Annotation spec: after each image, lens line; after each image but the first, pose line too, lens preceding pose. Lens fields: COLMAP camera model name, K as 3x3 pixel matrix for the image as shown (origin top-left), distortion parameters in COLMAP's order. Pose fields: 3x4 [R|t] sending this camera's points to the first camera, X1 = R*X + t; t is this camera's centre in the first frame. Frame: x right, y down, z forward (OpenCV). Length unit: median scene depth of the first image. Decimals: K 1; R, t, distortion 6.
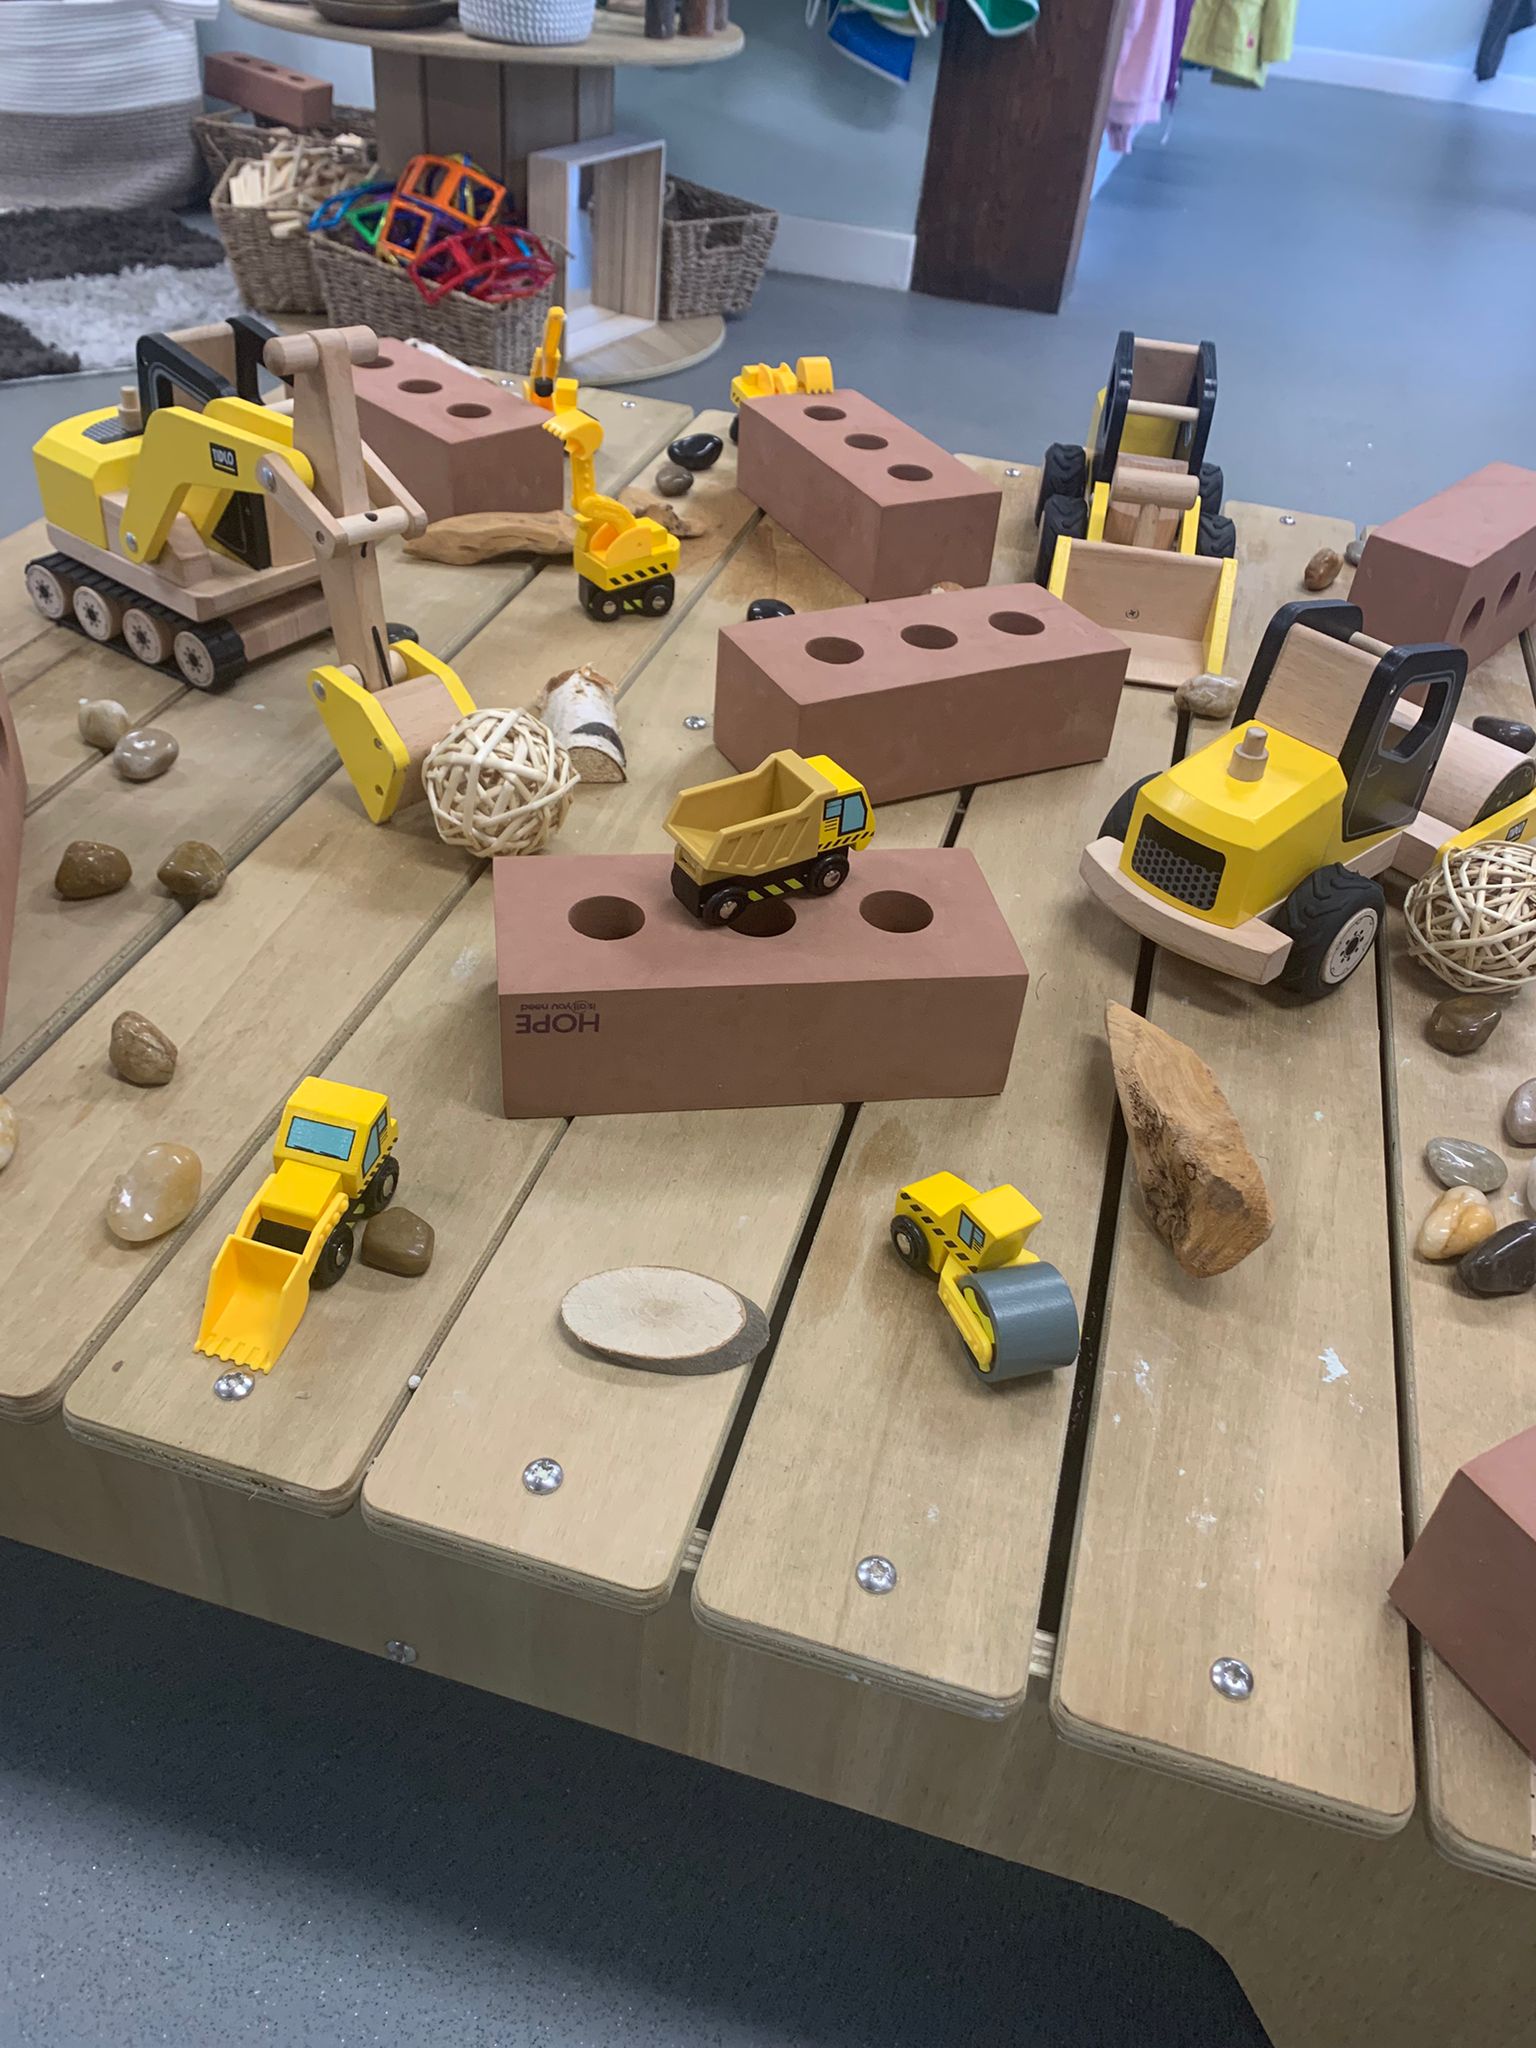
lens RADIAL K [[1586.3, 0, 768.0], [0, 1586.3, 1024.0], [0, 0, 1]] dist [-0.008078, -0.007027]
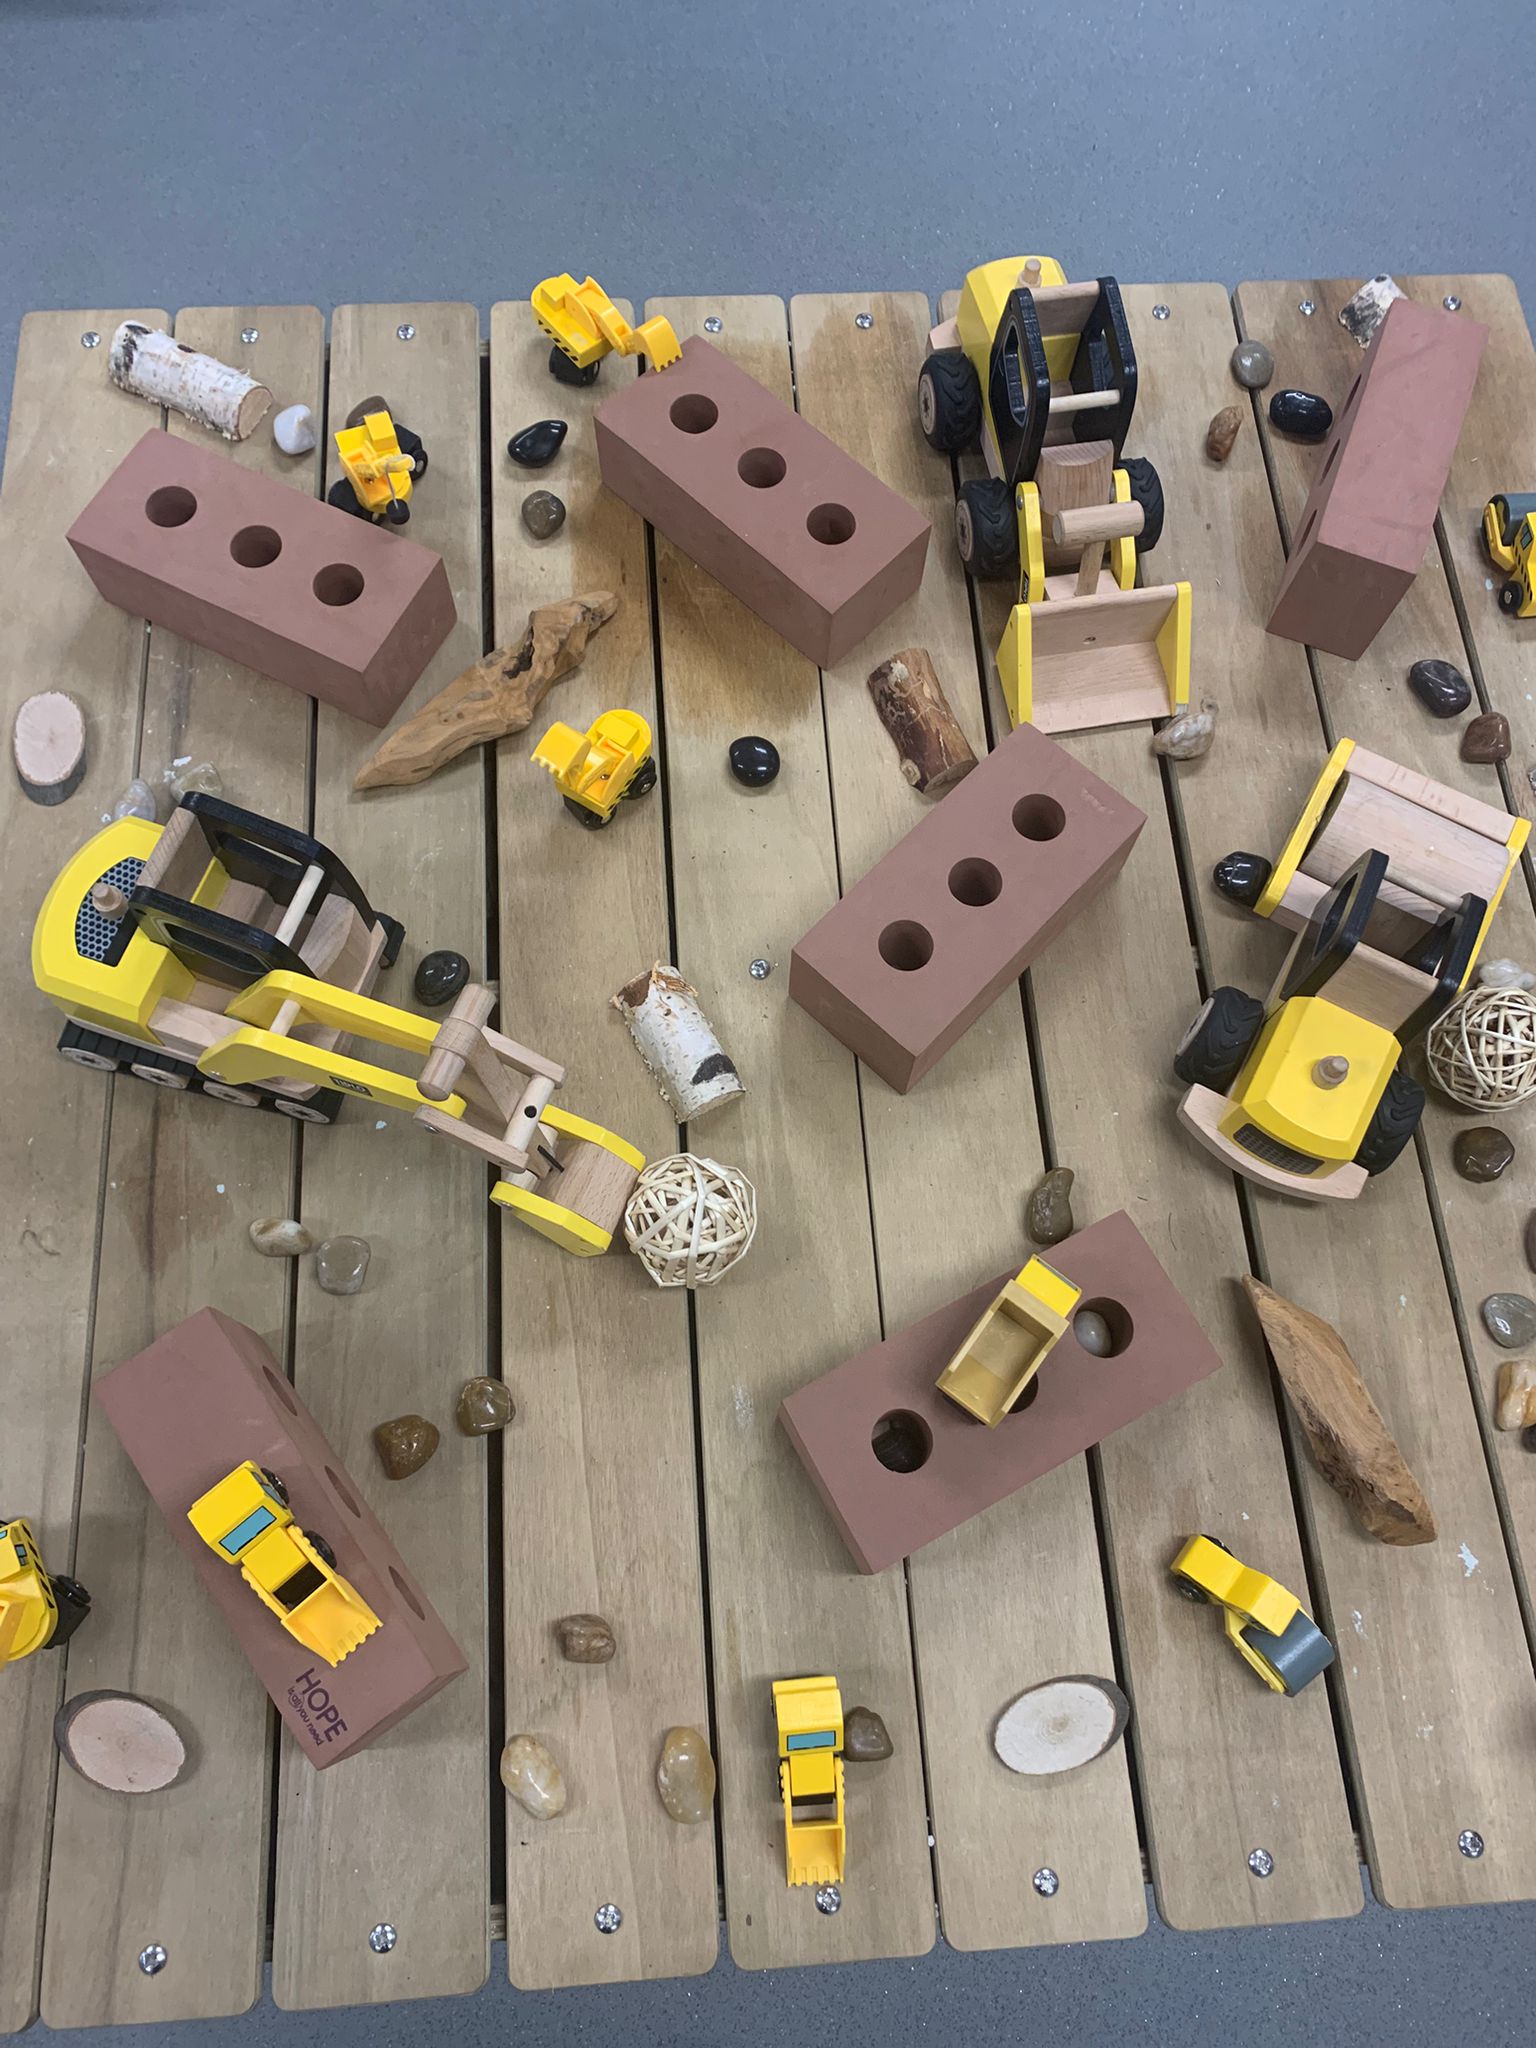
lens RADIAL K [[1586.3, 0, 768.0], [0, 1586.3, 1024.0], [0, 0, 1]] dist [-0.008078, -0.007027]
pose [[0.940536, -0.329988, 0.080617, -0.201614], [0.237738, 0.808955, 0.537654, -1.059711], [-0.242635, -0.486517, 0.839303, 0.138262]]
